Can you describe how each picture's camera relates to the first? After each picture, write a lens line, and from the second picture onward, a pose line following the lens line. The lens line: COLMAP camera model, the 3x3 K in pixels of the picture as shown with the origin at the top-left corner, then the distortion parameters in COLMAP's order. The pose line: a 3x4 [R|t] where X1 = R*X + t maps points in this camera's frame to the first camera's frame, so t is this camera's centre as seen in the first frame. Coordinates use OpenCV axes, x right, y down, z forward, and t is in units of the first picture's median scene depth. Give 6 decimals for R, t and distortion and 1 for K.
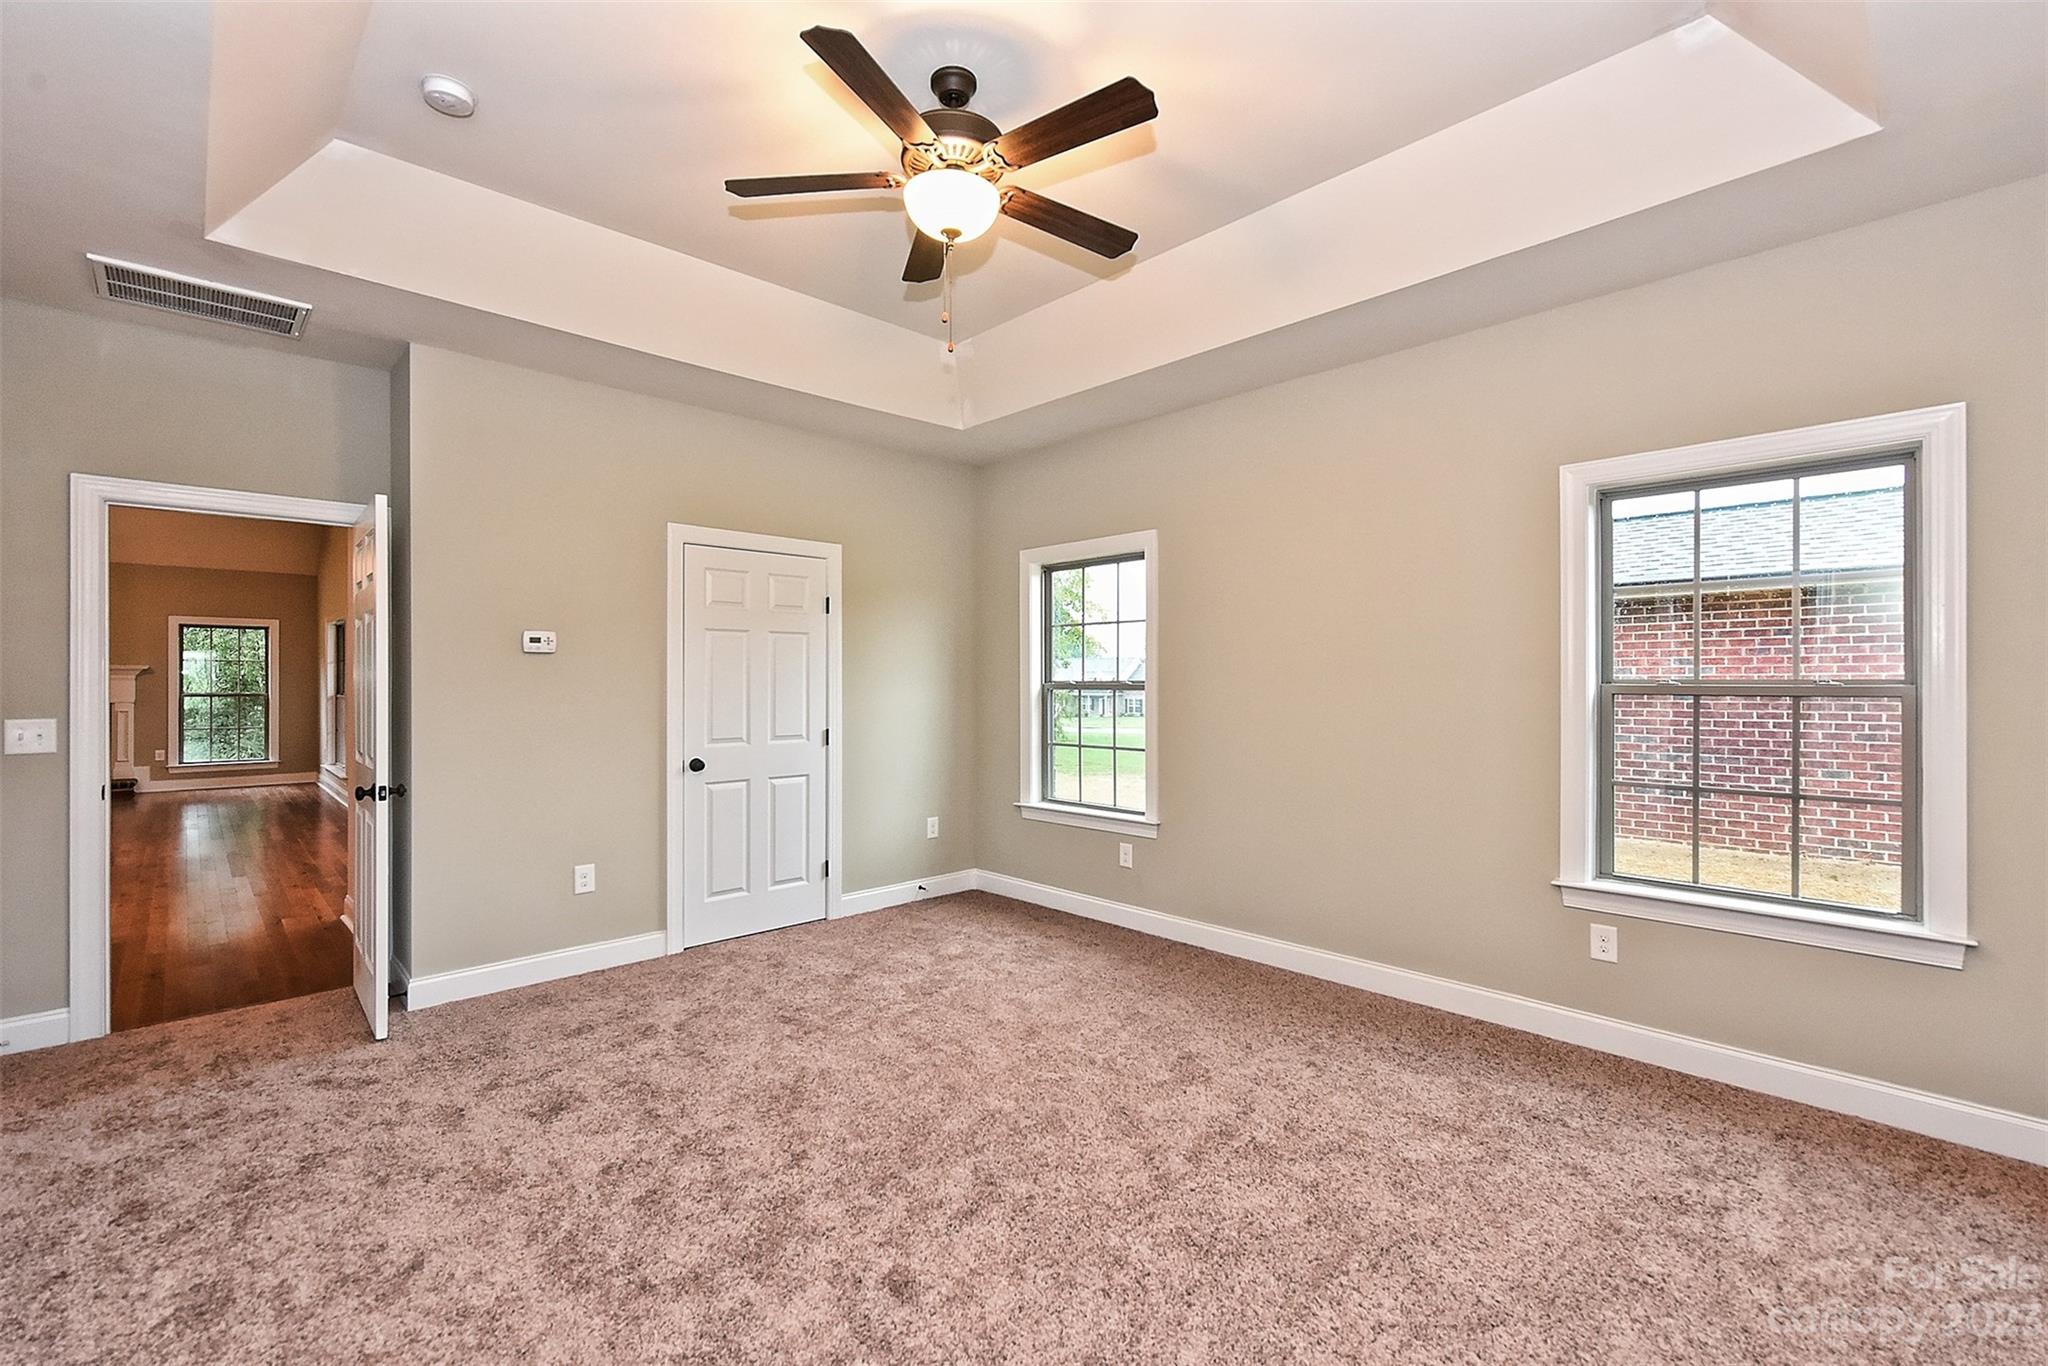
lens RADIAL K [[849.9, 0, 1029.5], [0, 849.9, 697.4], [0, 0, 1]] dist [-0.001711, -0.000169]
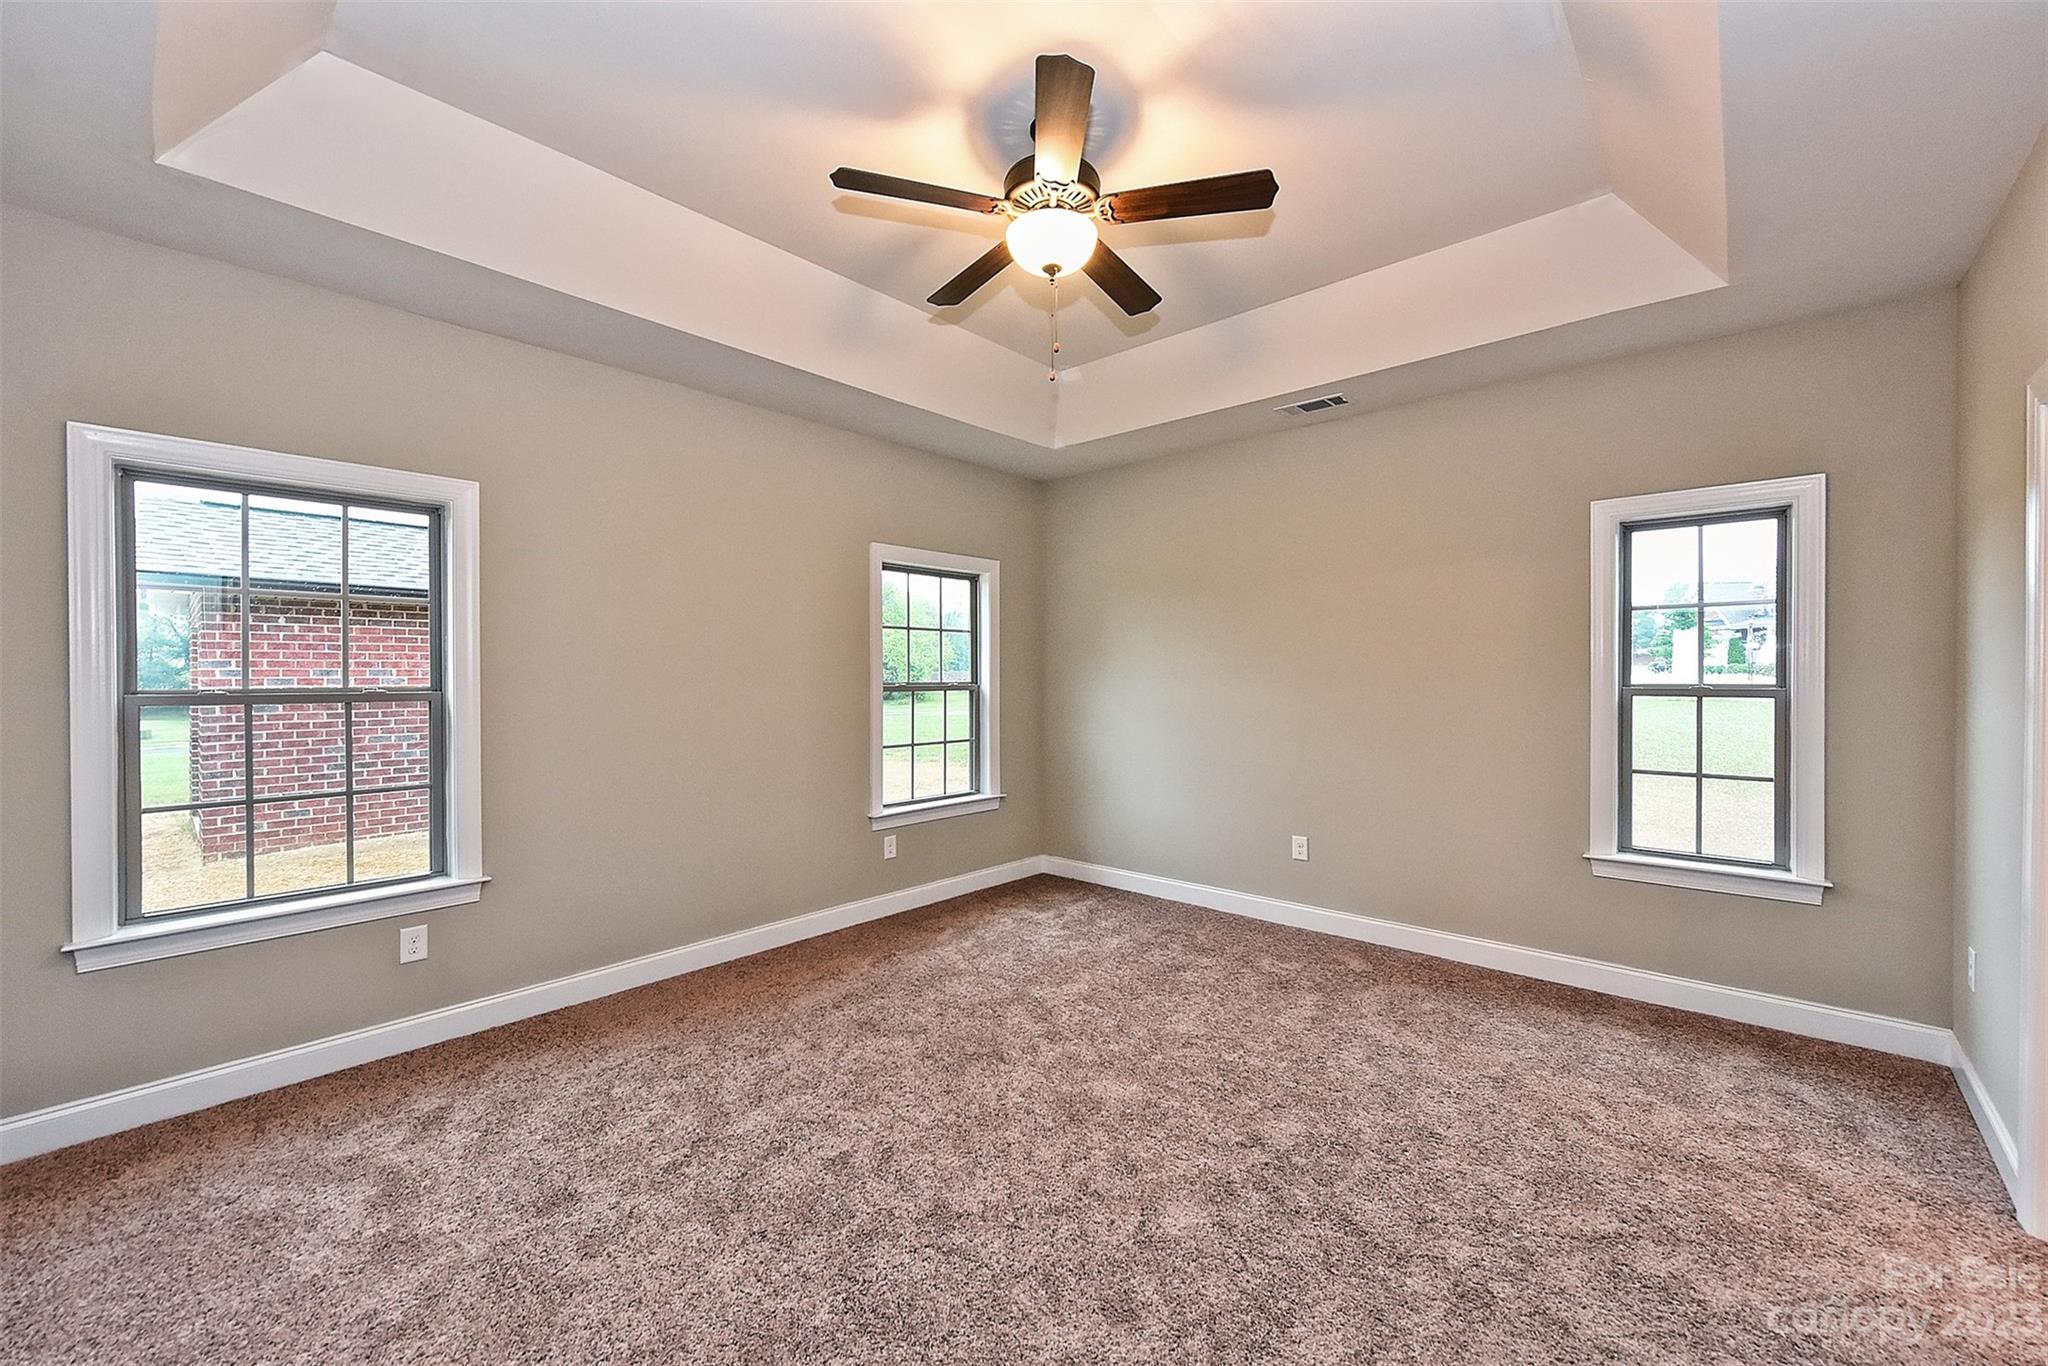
lens RADIAL K [[803.2, 0, 1037.3], [0, 803.2, 687.3], [0, 0, 1]] dist [-0.008268, -0.000261]
pose [[-0.095437, -0.004029, 0.995427, -0.316940], [0.018115, 0.999819, 0.005783, -0.005707], [-0.995271, 0.018584, -0.095346, 0.321028]]
